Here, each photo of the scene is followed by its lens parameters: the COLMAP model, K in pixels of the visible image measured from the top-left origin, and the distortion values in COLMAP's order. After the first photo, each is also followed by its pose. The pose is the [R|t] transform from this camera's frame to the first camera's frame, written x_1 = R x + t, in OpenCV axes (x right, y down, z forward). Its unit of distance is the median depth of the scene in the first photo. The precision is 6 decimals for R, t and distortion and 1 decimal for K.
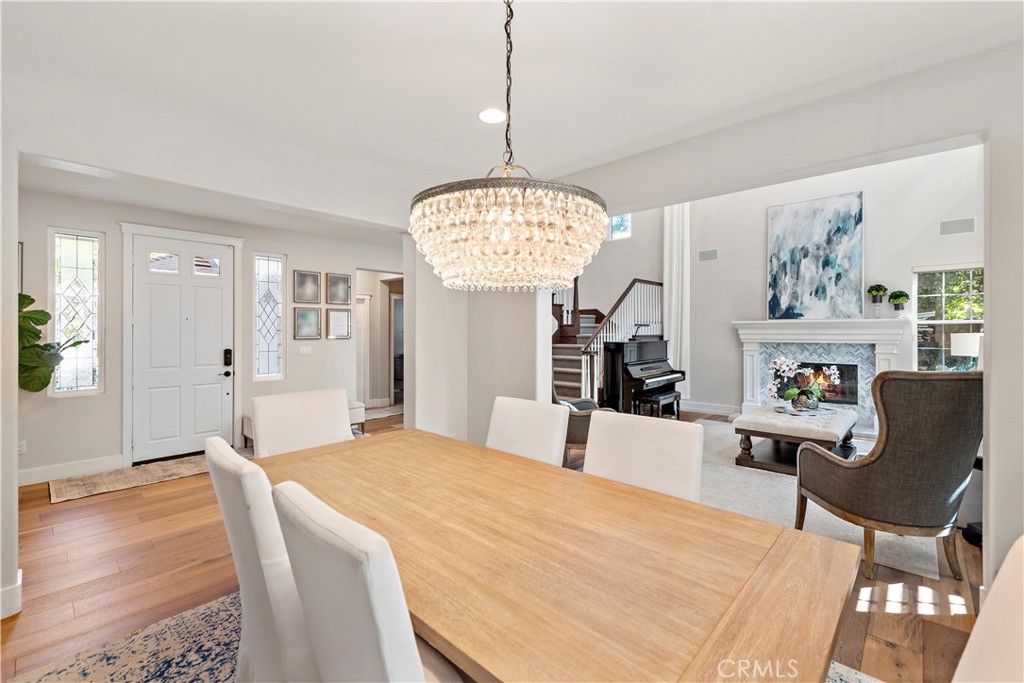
lens RADIAL K [[441.8, 0, 510.9], [0, 441.8, 330.3], [0, 0, 1]] dist [0.008024, -0.002747]
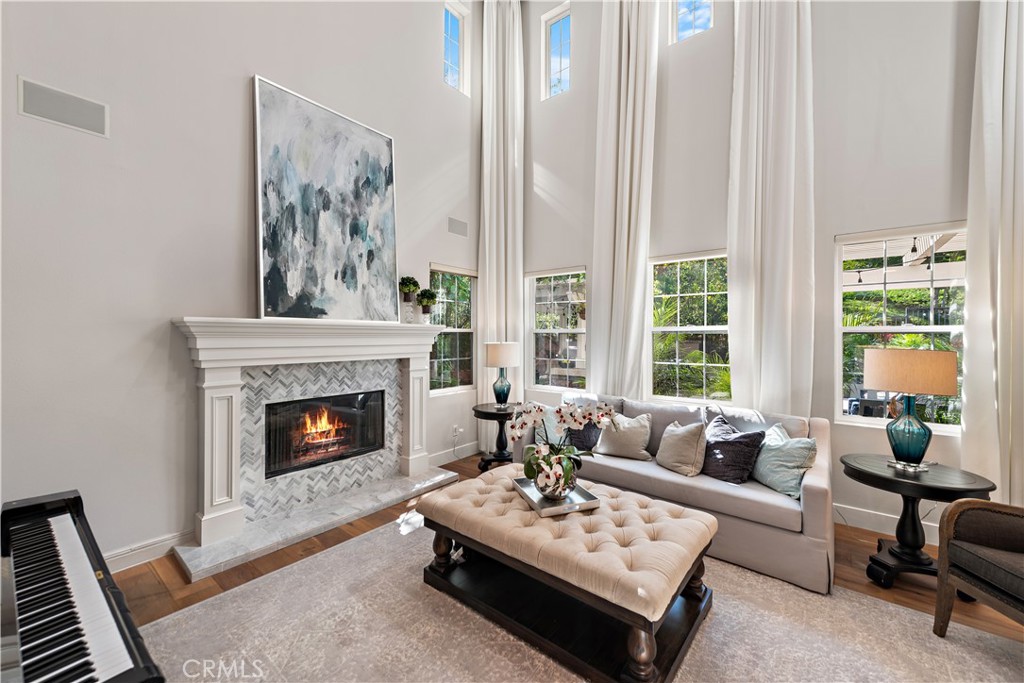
lens RADIAL K [[403.8, 0, 523.3], [0, 403.8, 336.3], [0, 0, 1]] dist [0.012277, -0.000822]
pose [[-0.092816, 0.002290, 0.995681, 0.134584], [-0.007129, 0.999970, -0.002964, -0.004300], [-0.995658, -0.007374, -0.092797, 0.807325]]
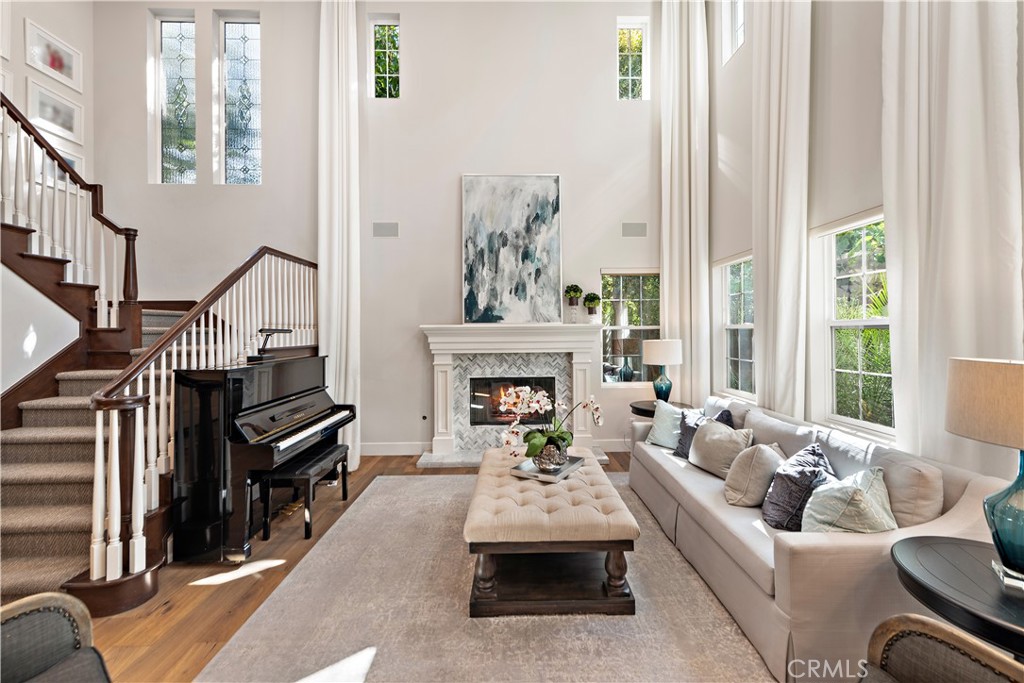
lens RADIAL K [[425.3, 0, 519.5], [0, 425.3, 327.5], [0, 0, 1]] dist [0.021455, -0.002488]
pose [[0.716685, 0.003661, 0.697388, 0.151071], [0.003447, 0.999955, -0.008791, -0.010508], [-0.697389, 0.008704, 0.716640, 0.436909]]
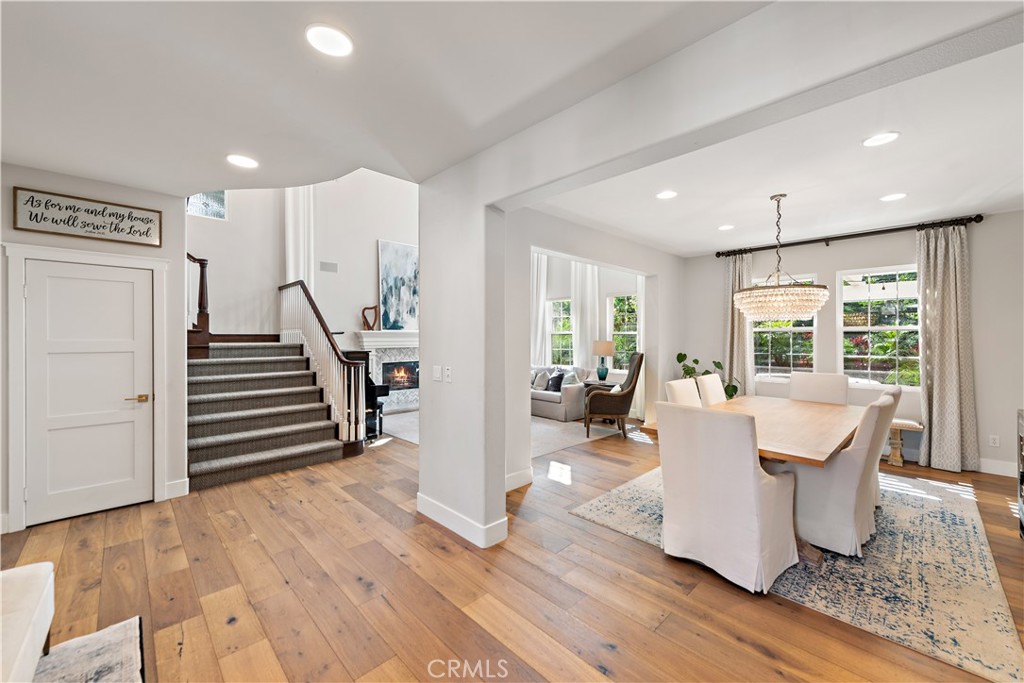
lens RADIAL K [[403.8, 0, 522.4], [0, 403.8, 335.3], [0, 0, 1]] dist [0.012277, -0.000822]
pose [[0.039769, 0.006977, 0.999185, -0.583729], [-0.001728, 0.999975, -0.006914, -0.001451], [-0.999207, -0.001452, 0.039780, 0.585385]]
